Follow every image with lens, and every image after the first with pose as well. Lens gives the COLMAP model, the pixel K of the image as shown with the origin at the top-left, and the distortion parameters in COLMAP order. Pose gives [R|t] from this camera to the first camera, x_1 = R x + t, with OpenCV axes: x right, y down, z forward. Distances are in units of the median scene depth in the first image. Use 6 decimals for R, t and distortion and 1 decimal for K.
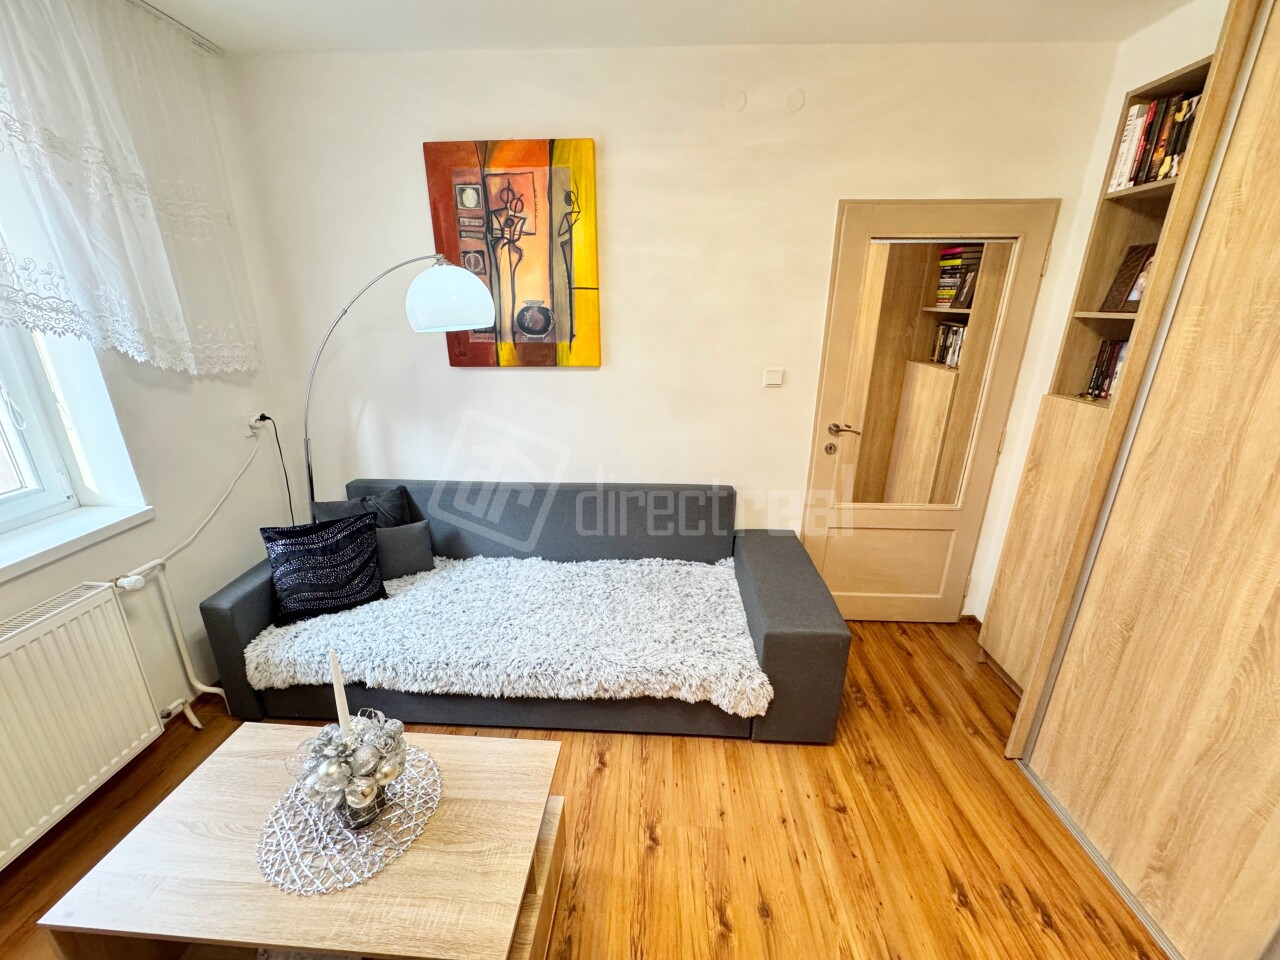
lens RADIAL K [[514.6, 0, 631.2], [0, 514.6, 476.4], [0, 0, 1]] dist [-0.005155, 0.000973]
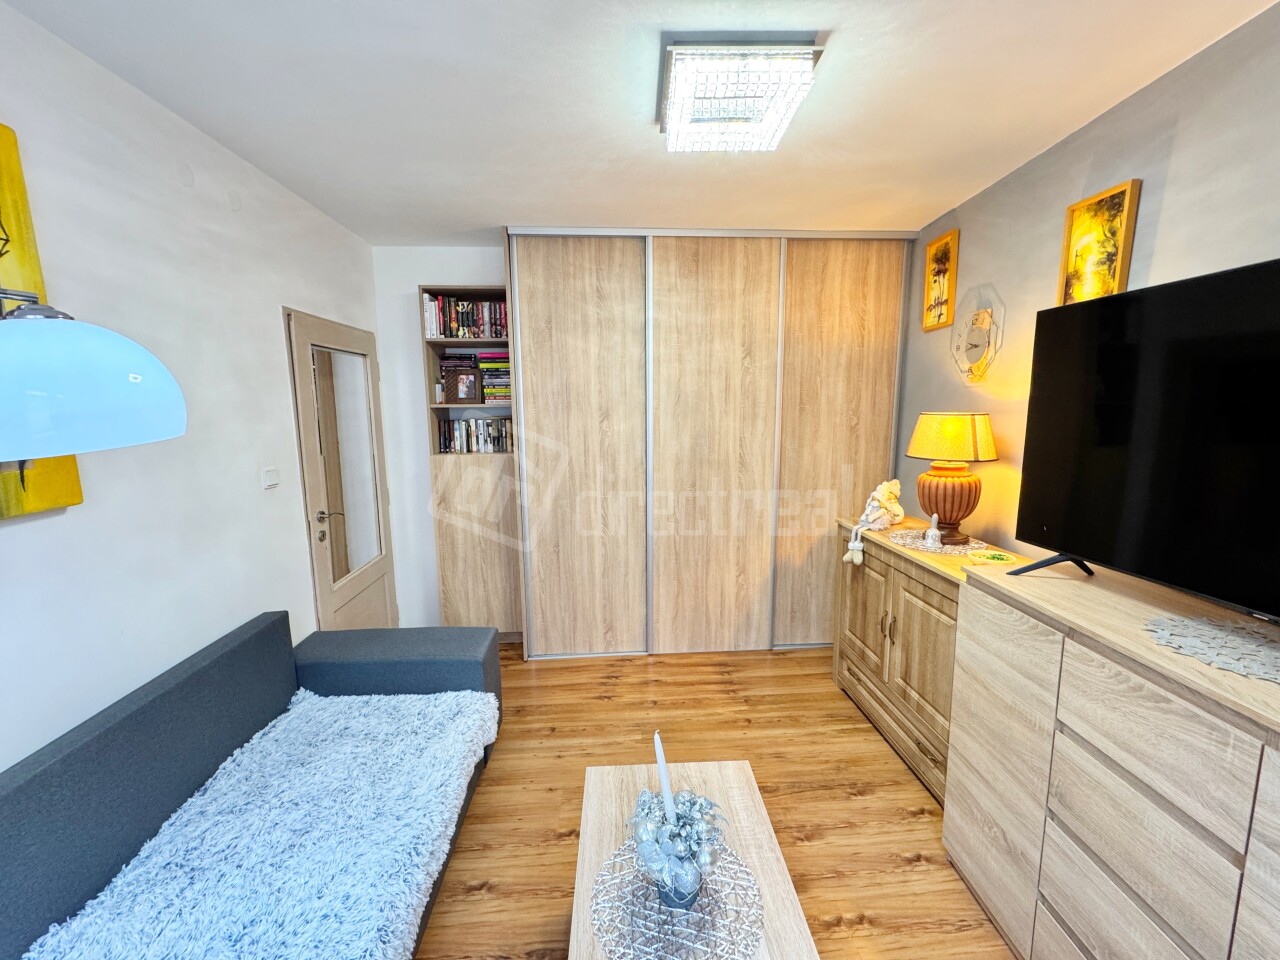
lens RADIAL K [[514.6, 0, 638.9], [0, 514.6, 477.3], [0, 0, 1]] dist [-0.005155, 0.000973]
pose [[-0.103915, -0.144998, 0.983960, -0.979386], [0.323836, 0.930474, 0.171316, -0.196586], [-0.940389, 0.336444, -0.049734, 0.615714]]
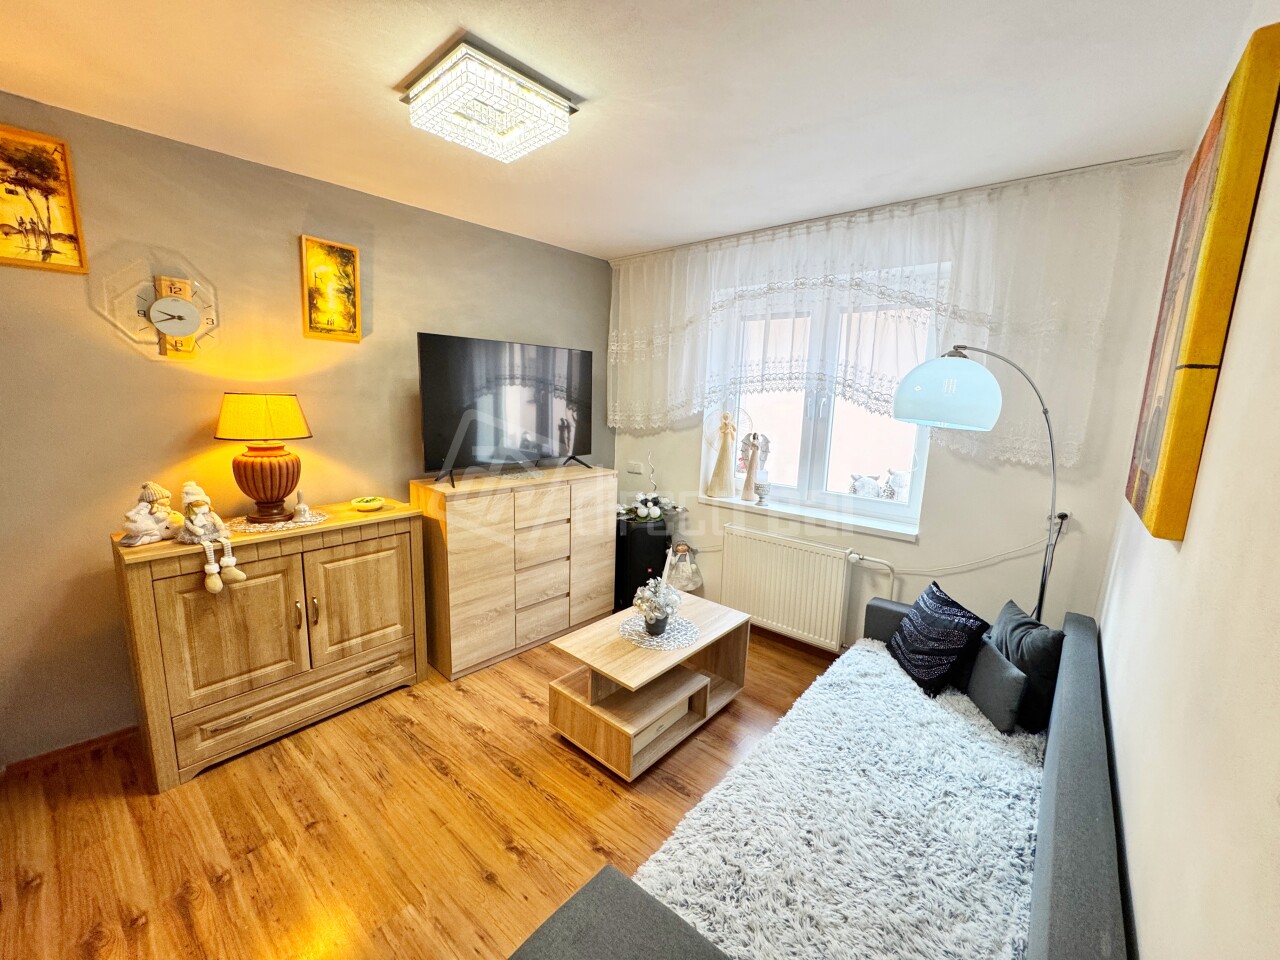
lens RADIAL K [[514.6, 0, 642.8], [0, 514.6, 480.3], [0, 0, 1]] dist [-0.005155, 0.000973]
pose [[-0.598182, 0.106830, -0.794207, 0.753604], [-0.286050, 0.897318, 0.336148, -0.389925], [0.748567, 0.428260, -0.506201, 1.246965]]
